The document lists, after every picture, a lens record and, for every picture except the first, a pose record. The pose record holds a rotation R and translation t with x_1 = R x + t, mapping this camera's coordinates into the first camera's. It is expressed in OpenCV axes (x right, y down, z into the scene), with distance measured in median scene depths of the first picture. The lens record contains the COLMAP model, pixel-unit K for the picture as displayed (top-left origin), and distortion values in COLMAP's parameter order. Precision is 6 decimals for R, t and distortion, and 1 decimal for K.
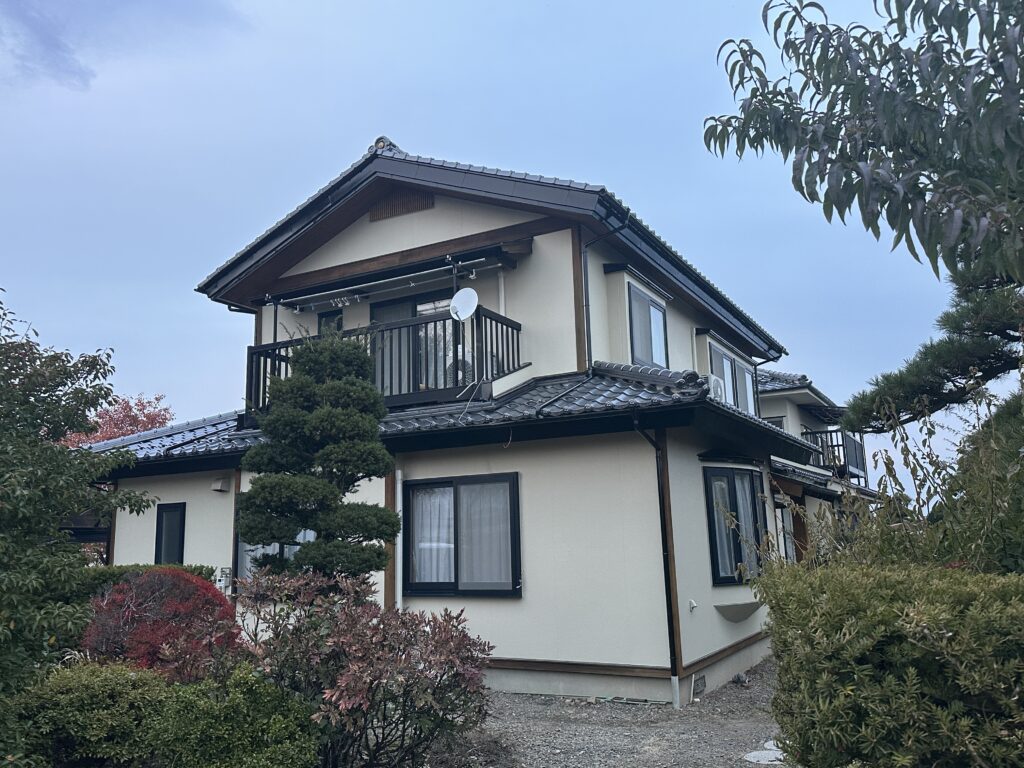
lens RADIAL K [[850.0, 0, 512.0], [0, 850.0, 384.0], [0, 0, 1]] dist [0.261122, -0.000027]
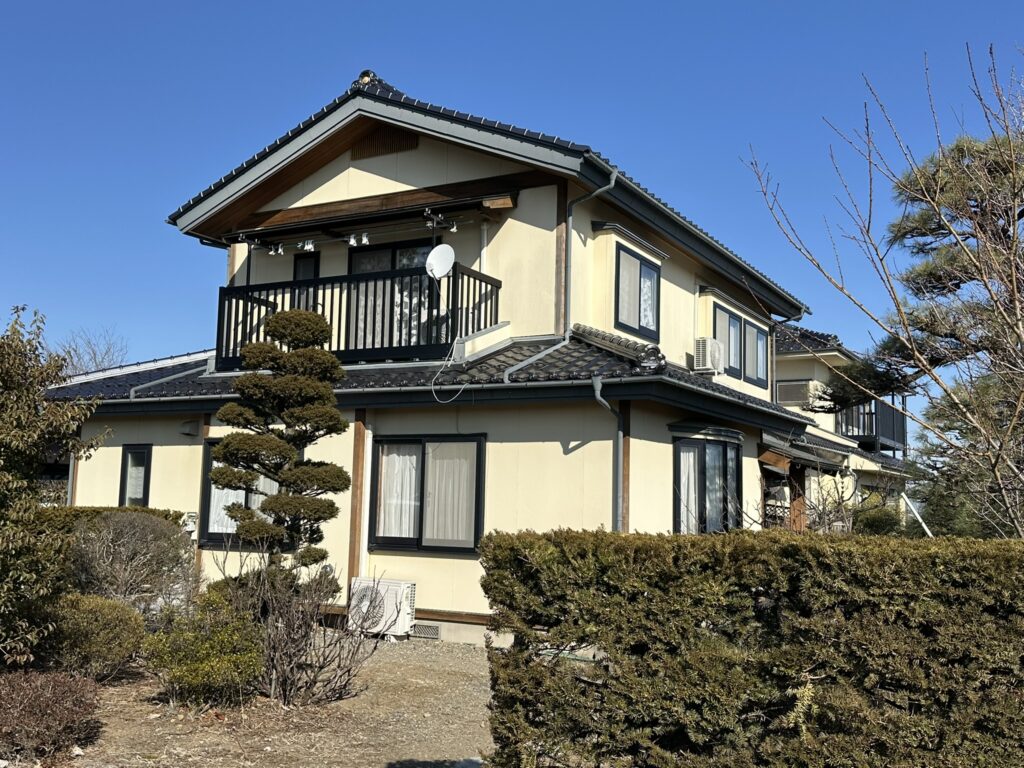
lens RADIAL K [[994.3, 0, 512.0], [0, 994.3, 384.0], [0, 0, 1]] dist [0.405424, -0.000240]
pose [[0.998594, 0.048342, -0.021769, 0.056164], [-0.046777, 0.996627, 0.067424, -0.032844], [0.024955, -0.066311, 0.997487, -0.152923]]
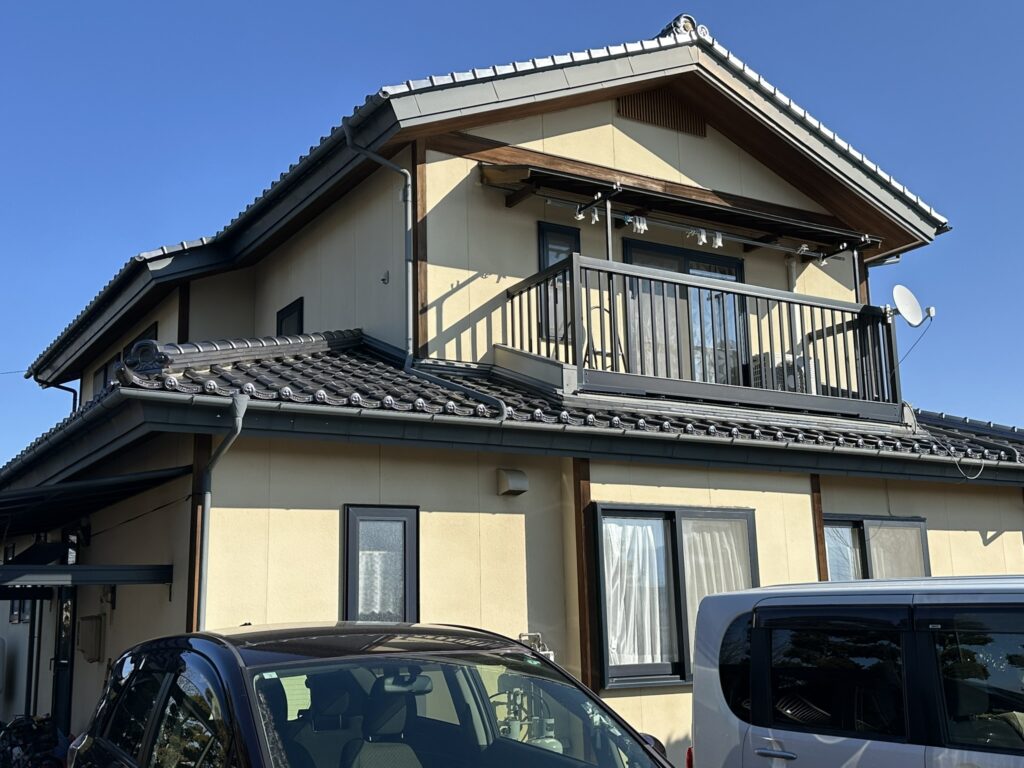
lens RADIAL K [[1142.8, 0, 512.0], [0, 1142.8, 384.0], [0, 0, 1]] dist [0.139855, 0.004334]
pose [[0.502742, 0.177178, 0.846084, -1.020469], [-0.148329, 0.981934, -0.117489, 0.143396], [-0.851615, -0.066432, 0.519940, 0.649326]]
